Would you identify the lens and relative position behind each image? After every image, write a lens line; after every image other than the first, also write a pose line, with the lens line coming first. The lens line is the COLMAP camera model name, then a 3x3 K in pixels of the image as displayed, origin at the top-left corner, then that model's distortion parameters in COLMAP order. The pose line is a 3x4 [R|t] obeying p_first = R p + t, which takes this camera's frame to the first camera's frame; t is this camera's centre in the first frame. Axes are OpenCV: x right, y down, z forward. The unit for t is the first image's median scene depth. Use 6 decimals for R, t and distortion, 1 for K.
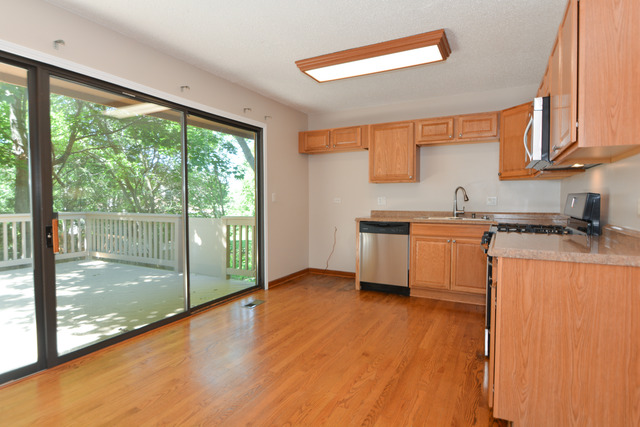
lens RADIAL K [[351.5, 0, 320.0], [0, 351.5, 213.5], [0, 0, 1]] dist [-0.000823, -0.000260]
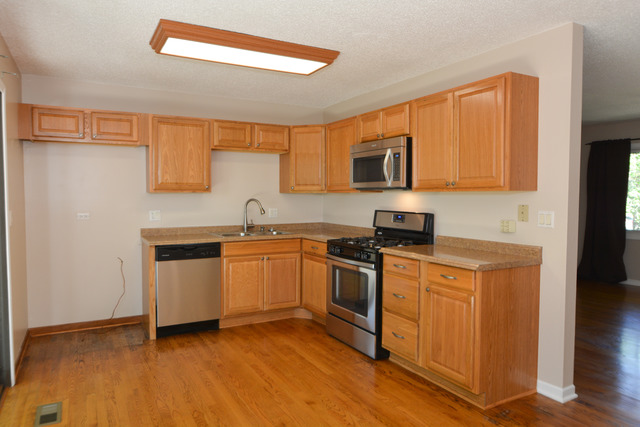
lens RADIAL K [[417.3, 0, 309.6], [0, 417.3, 211.1], [0, 0, 1]] dist [-0.007014, -0.001740]
pose [[0.562591, -0.030680, 0.826166, -0.459001], [0.030570, 0.999400, 0.016296, -0.059797], [-0.826170, 0.016088, 0.563191, 0.262171]]
